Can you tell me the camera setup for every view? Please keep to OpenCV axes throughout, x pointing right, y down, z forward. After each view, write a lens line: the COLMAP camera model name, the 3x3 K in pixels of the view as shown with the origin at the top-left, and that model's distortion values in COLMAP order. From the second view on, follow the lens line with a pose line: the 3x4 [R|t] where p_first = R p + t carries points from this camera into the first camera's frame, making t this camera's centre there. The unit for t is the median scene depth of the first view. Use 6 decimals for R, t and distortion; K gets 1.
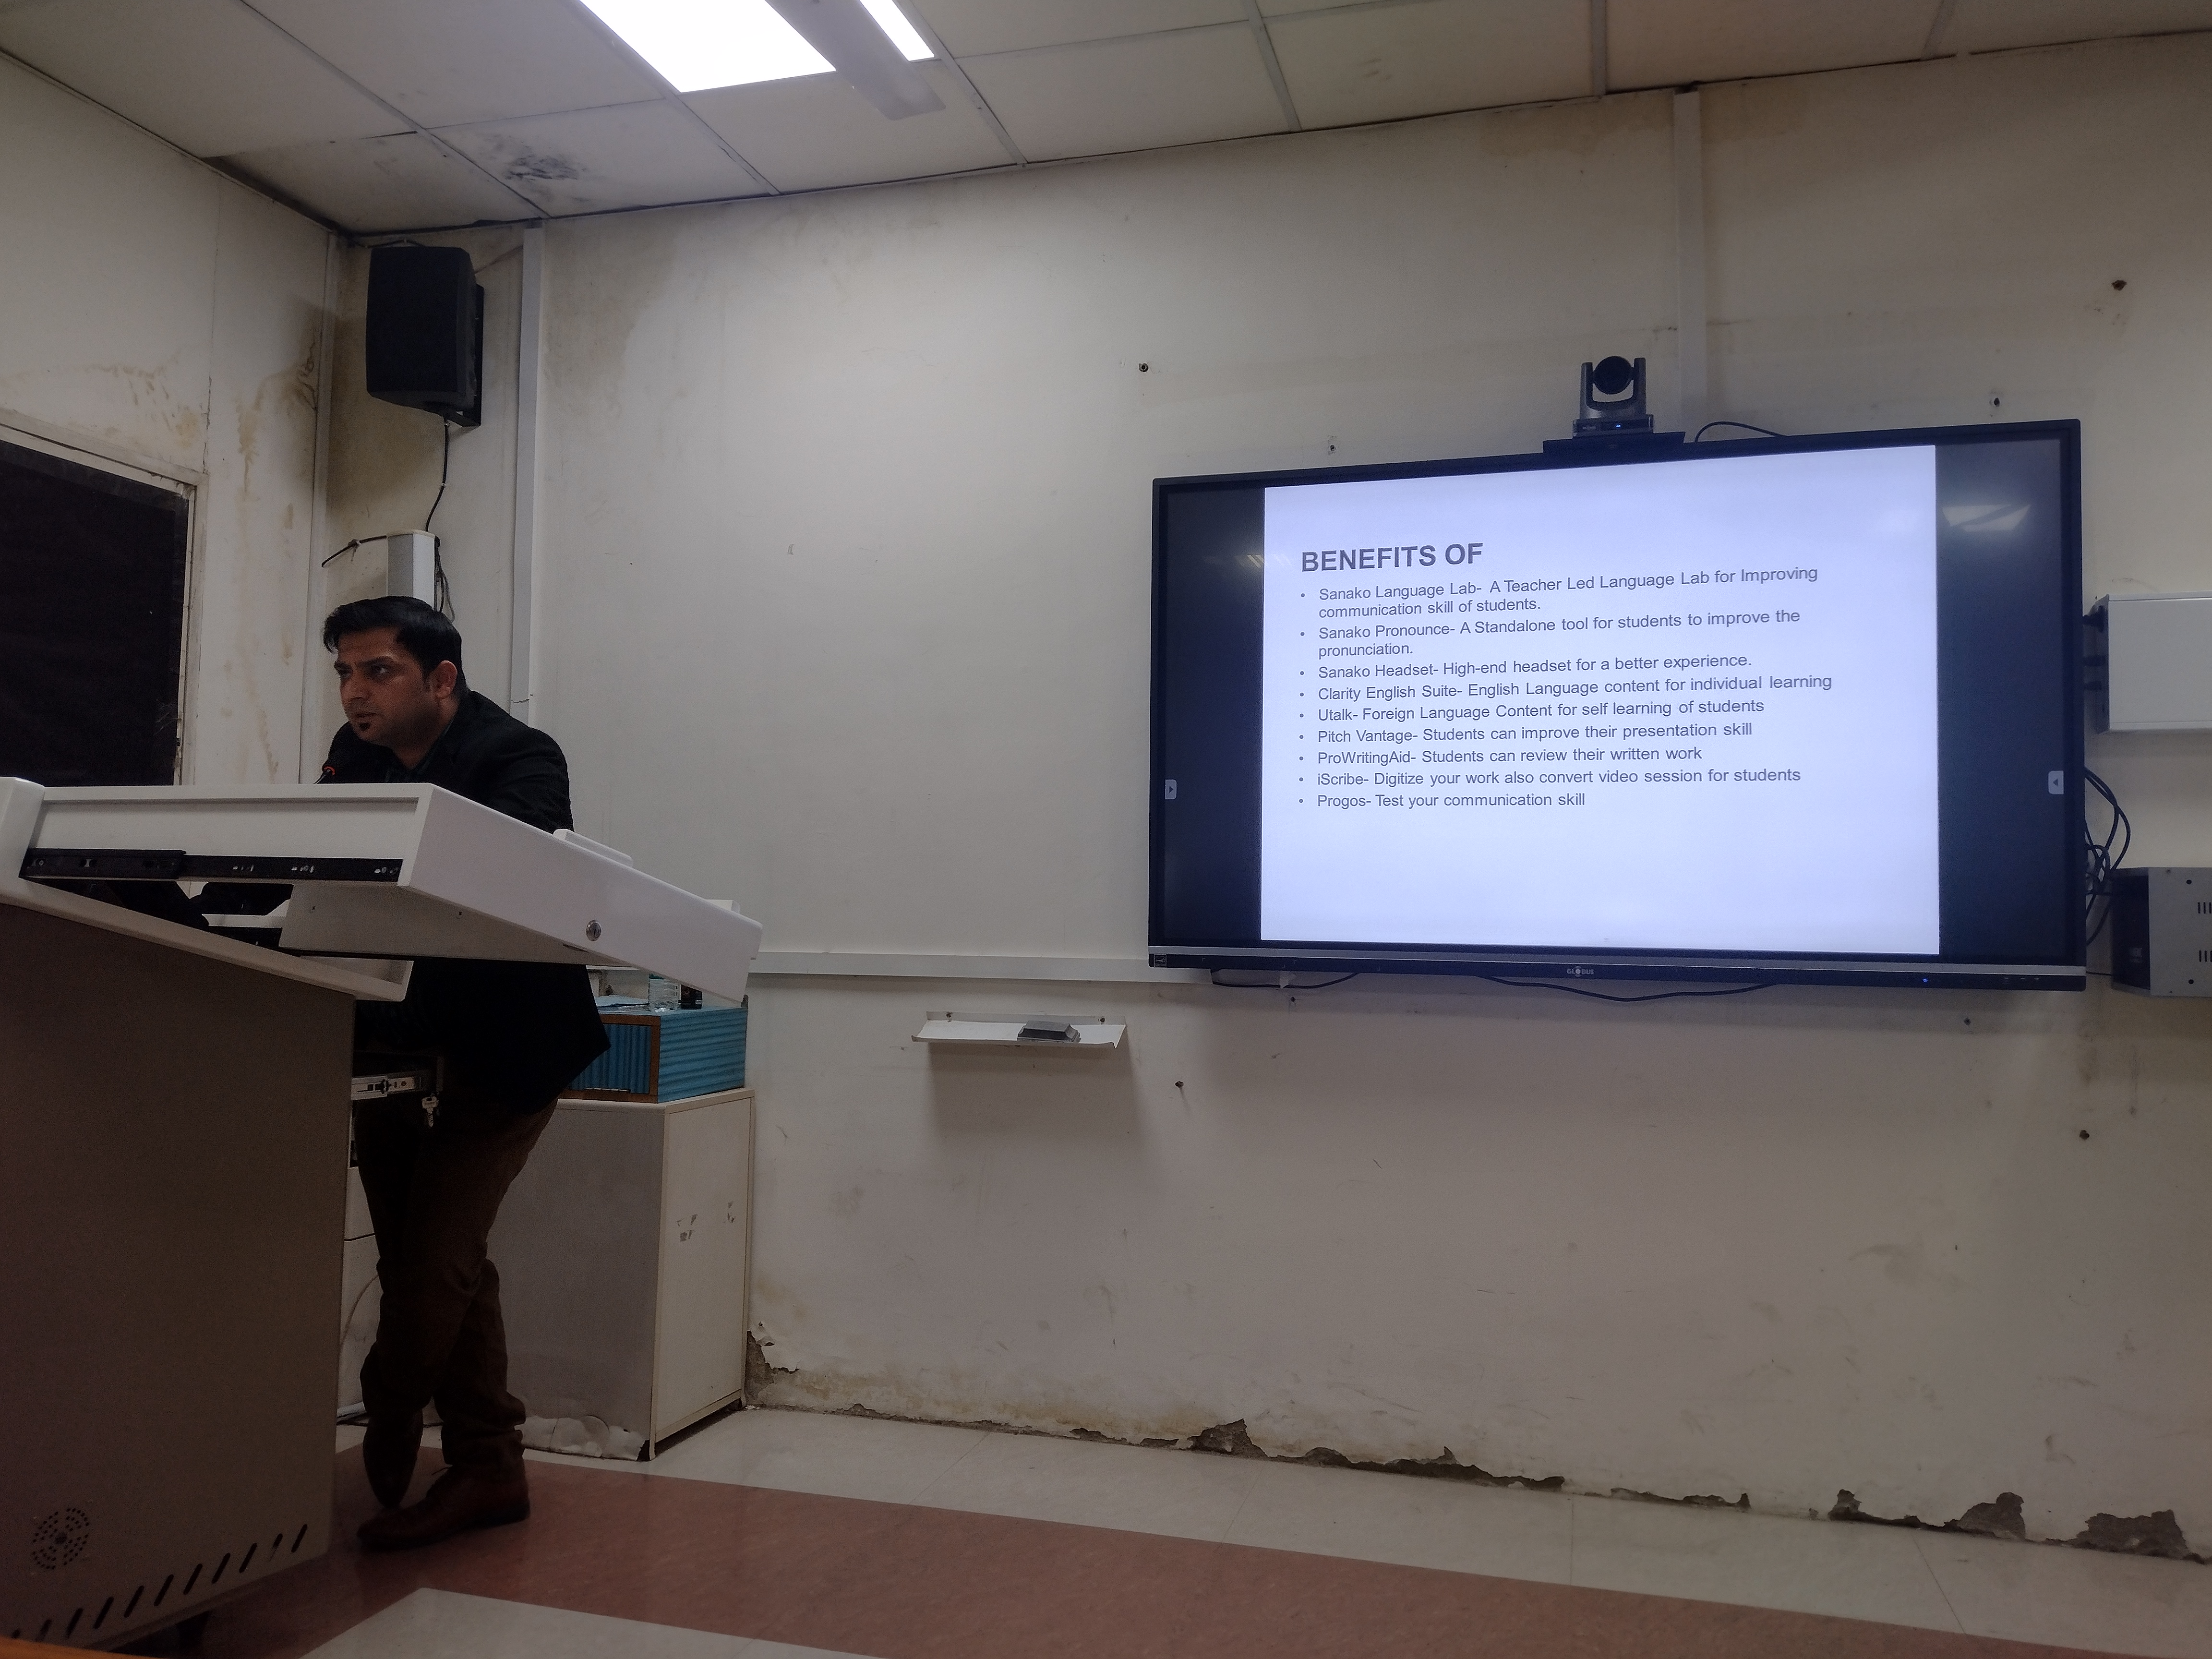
lens RADIAL K [[1676.6, 0, 1097.2], [0, 1676.6, 826.2], [0, 0, 1]] dist [0.094656, -0.117678]
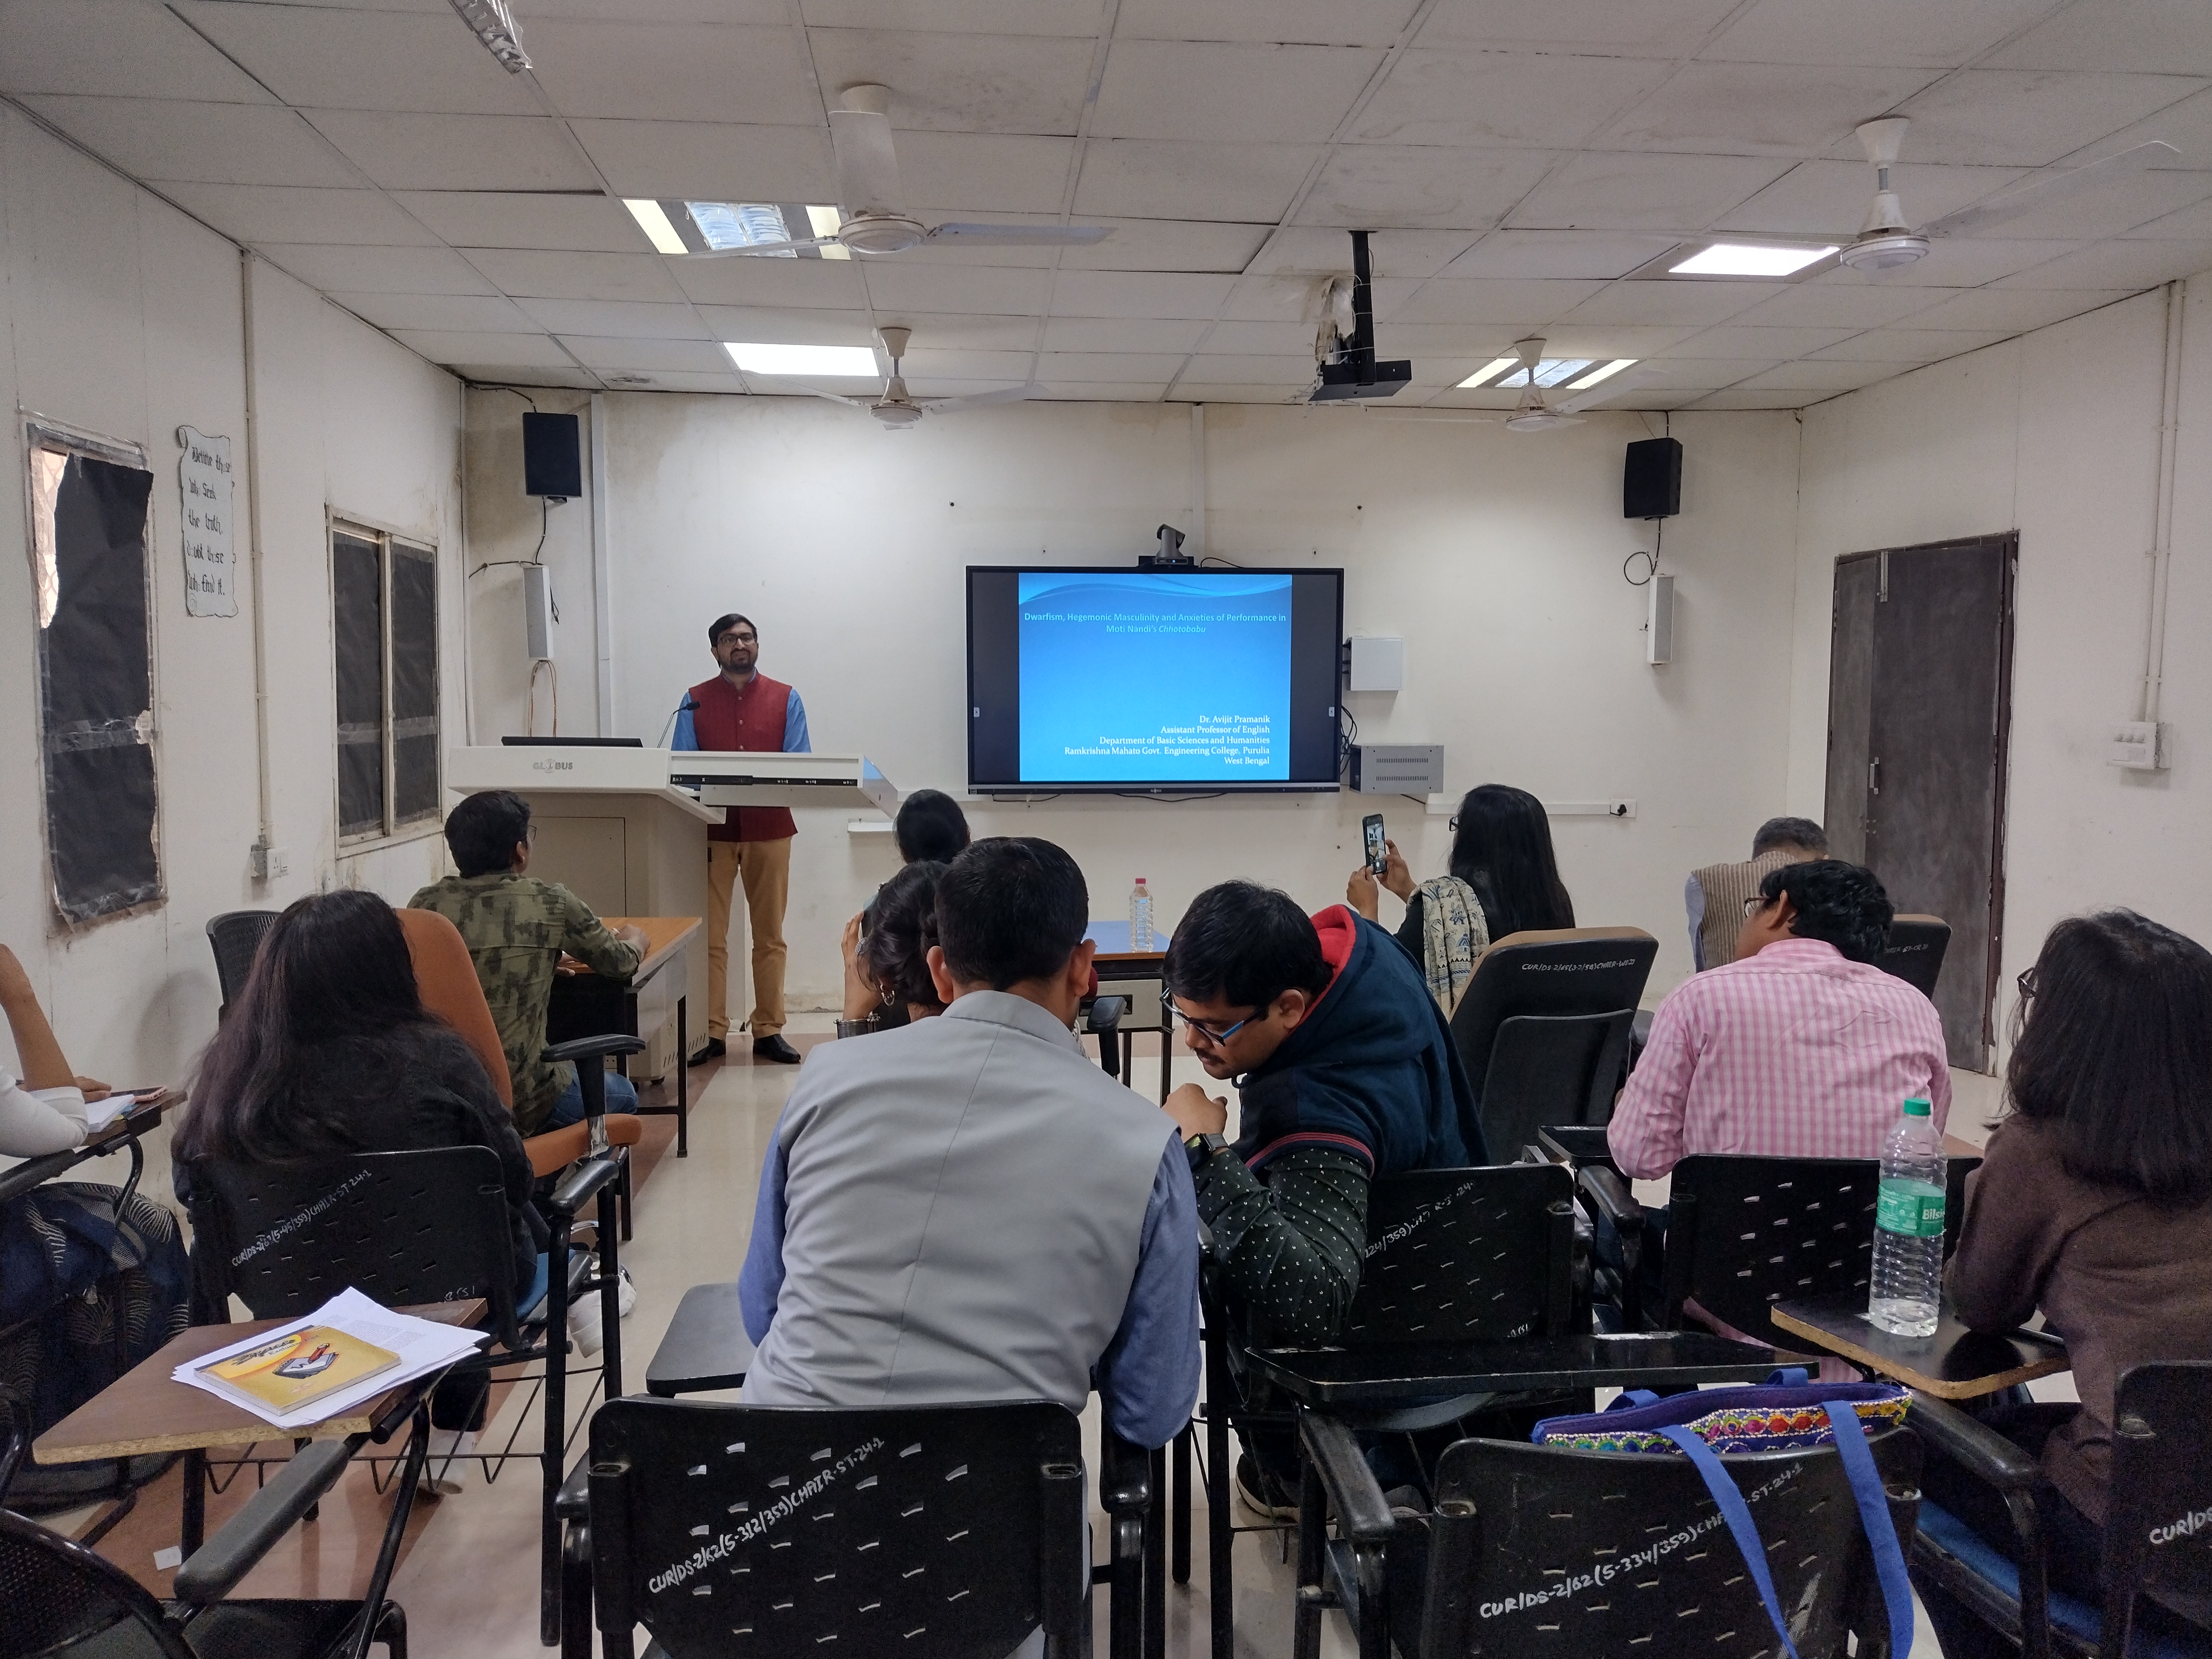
lens RADIAL K [[1702.4, 0, 1131.5], [0, 1702.4, 838.5], [0, 0, 1]] dist [0.077295, -0.127853]
pose [[0.928515, -0.043906, 0.368689, -0.555251], [-0.007983, 0.990394, 0.138047, -0.156785], [-0.371208, -0.131122, 0.919245, -1.051355]]
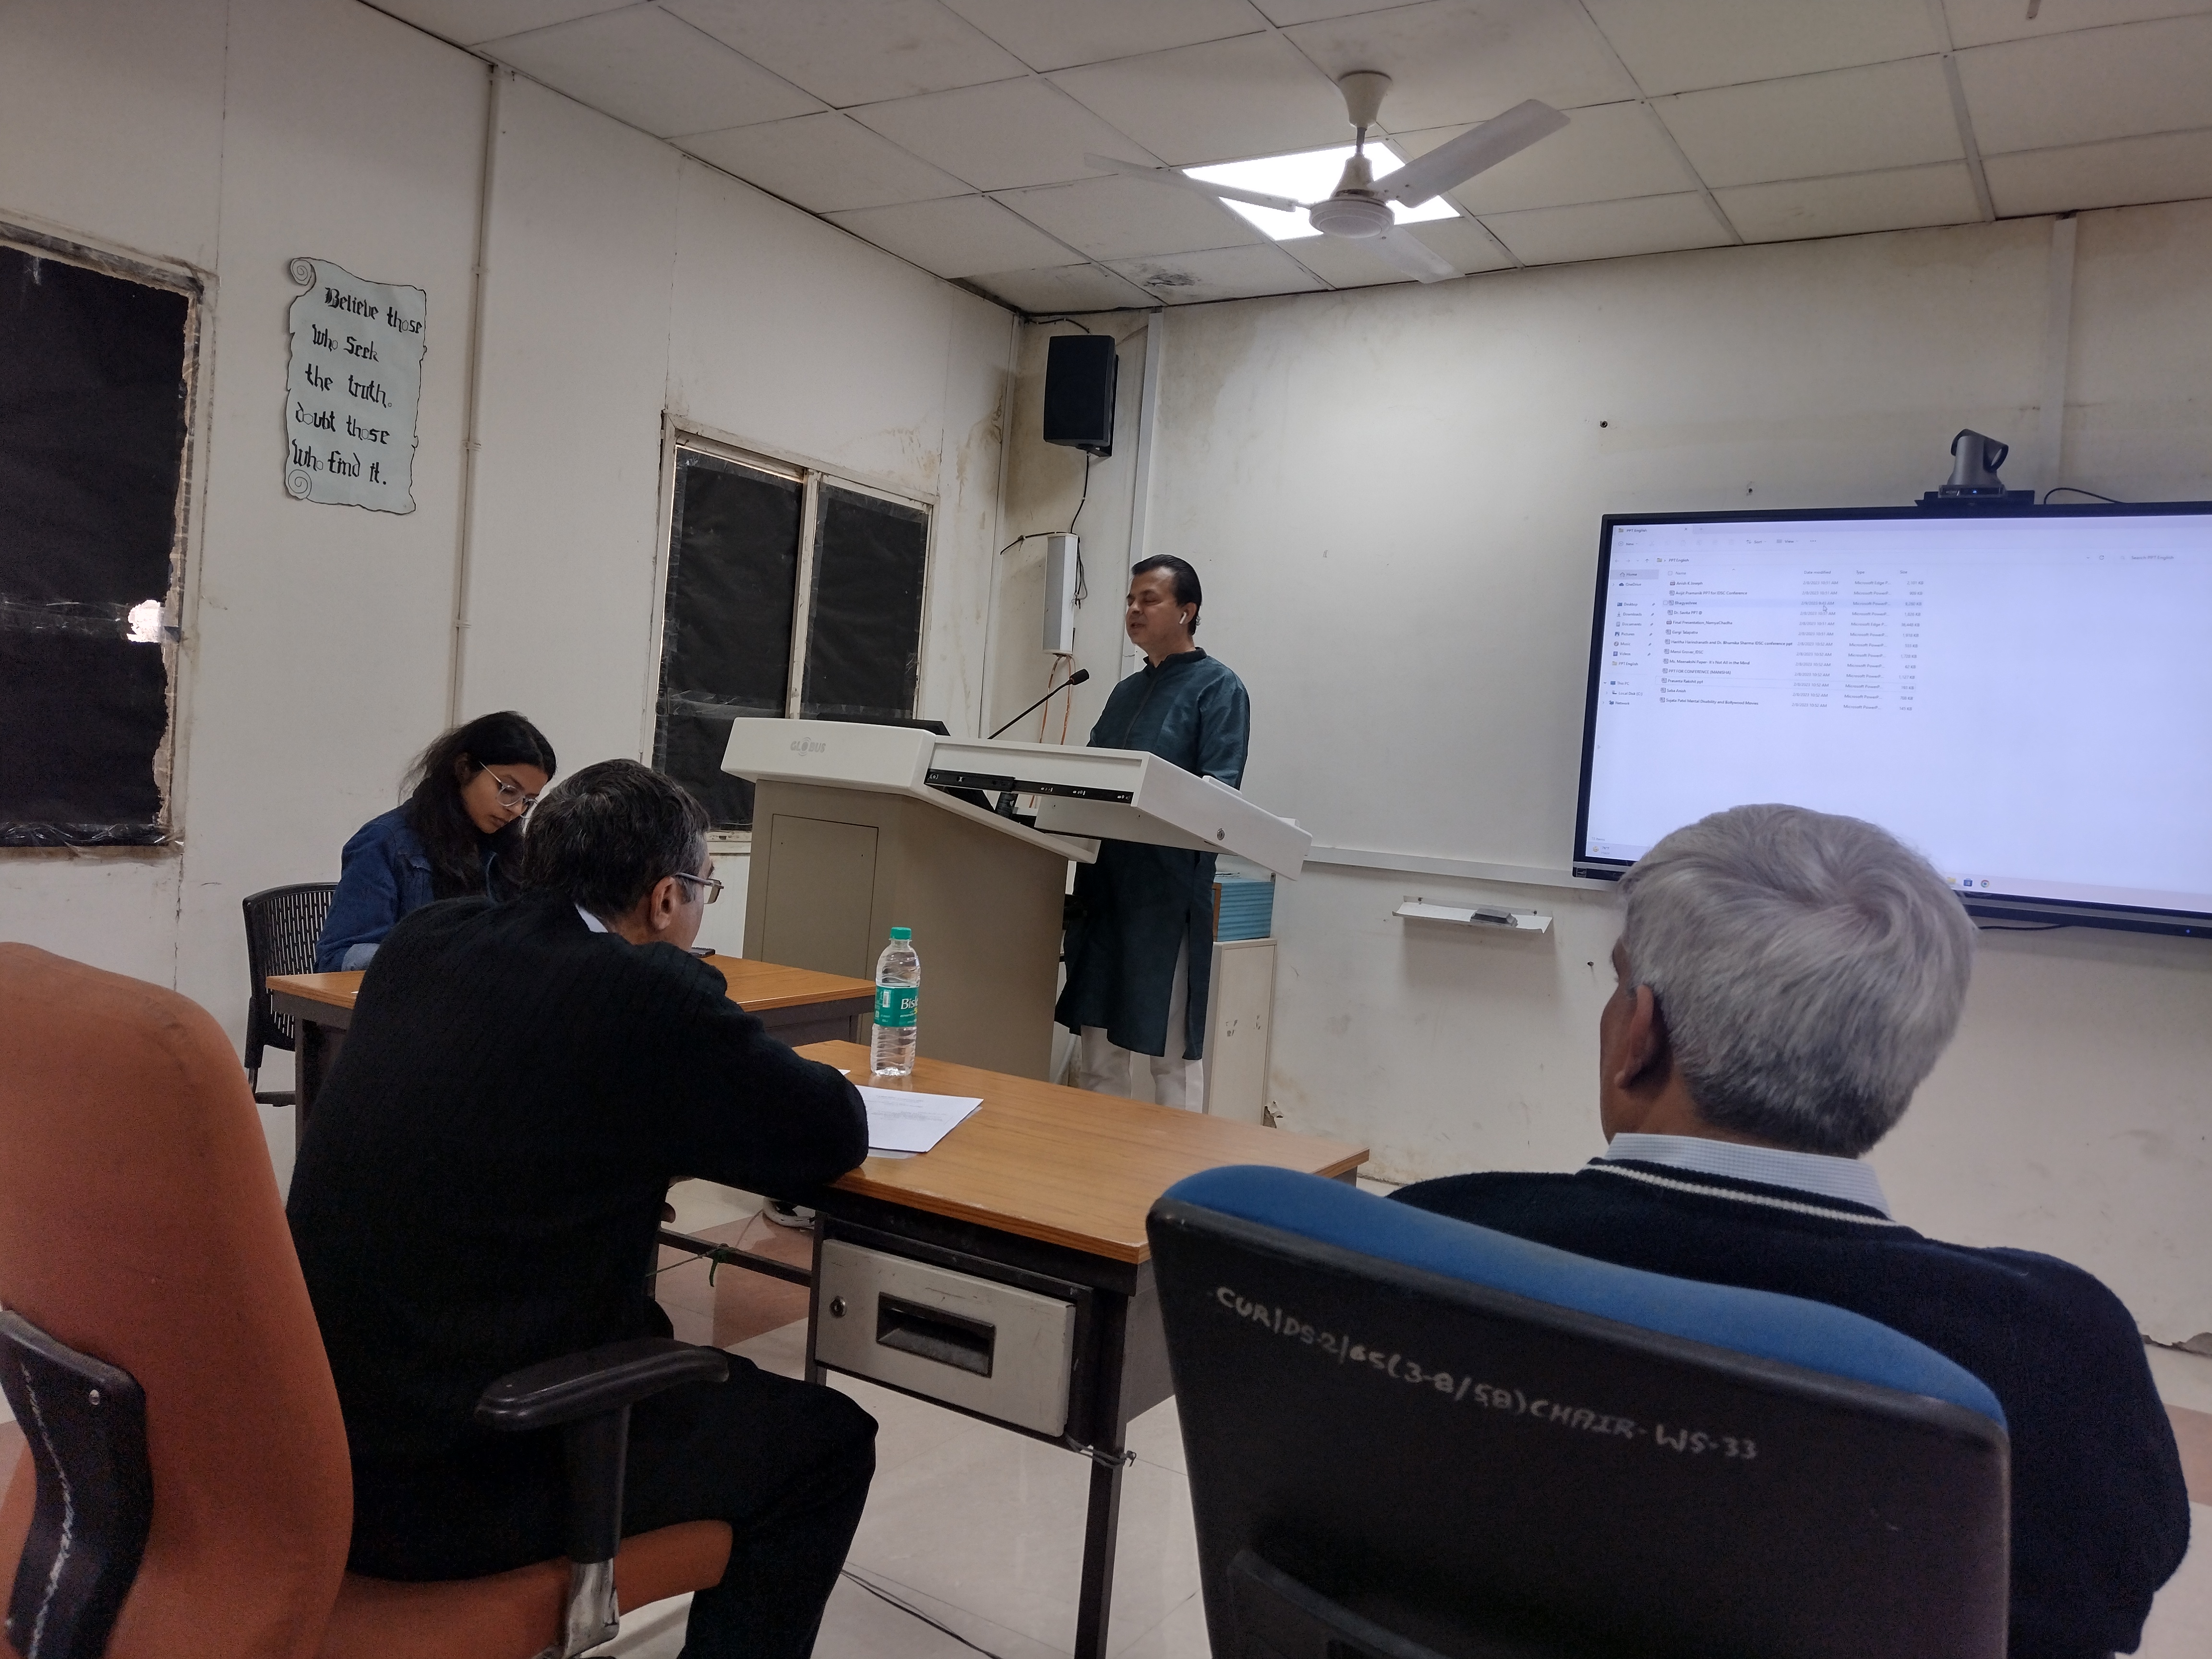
lens RADIAL K [[1676.6, 0, 1097.2], [0, 1676.6, 826.2], [0, 0, 1]] dist [0.094656, -0.117678]
pose [[0.959637, 0.067531, -0.273013, 0.030763], [-0.047801, 0.995784, 0.078293, -0.043661], [0.277149, -0.062083, 0.958819, -0.401422]]
